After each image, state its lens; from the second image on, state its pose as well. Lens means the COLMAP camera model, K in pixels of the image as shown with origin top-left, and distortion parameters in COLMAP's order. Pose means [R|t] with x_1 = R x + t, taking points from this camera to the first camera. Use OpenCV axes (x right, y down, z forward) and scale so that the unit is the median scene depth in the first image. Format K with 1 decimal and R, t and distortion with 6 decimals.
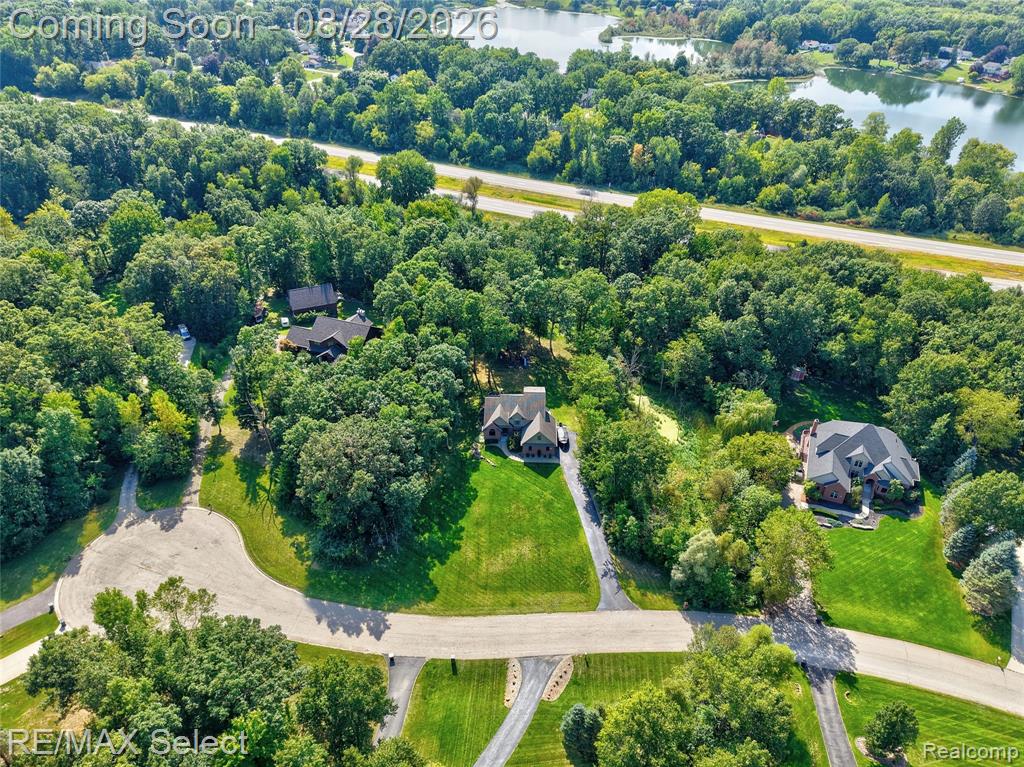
lens RADIAL K [[685.5, 0, 512.0], [0, 685.5, 383.5], [0, 0, 1]] dist [0.017241, -0.021785]
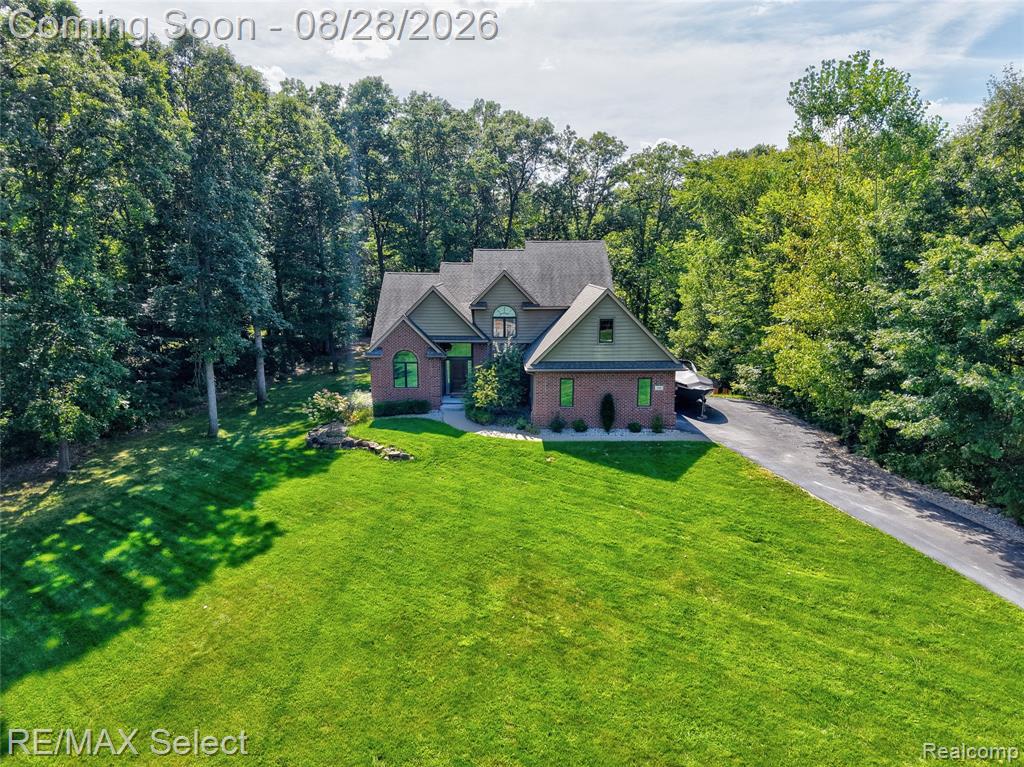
lens RADIAL K [[685.5, 0, 512.0], [0, 685.5, 383.5], [0, 0, 1]] dist [0.017241, -0.021785]
pose [[0.999156, -0.016290, 0.037704, 0.000282], [0.030562, 0.908158, -0.417511, 0.185995], [-0.027440, 0.418311, 0.907889, 0.797478]]
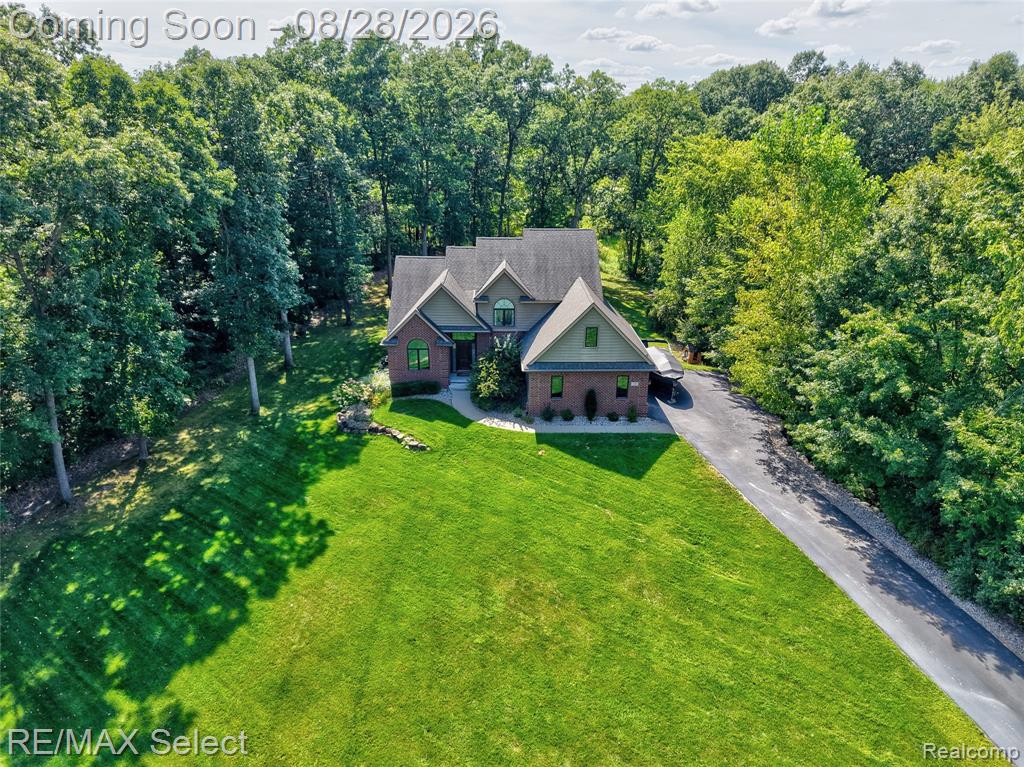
lens RADIAL K [[685.5, 0, 512.0], [0, 685.5, 383.5], [0, 0, 1]] dist [0.017241, -0.021785]
pose [[0.999080, -0.016799, 0.039461, -0.001177], [0.026256, 0.967095, -0.253057, 0.160778], [-0.033911, 0.253860, 0.966646, 0.745276]]
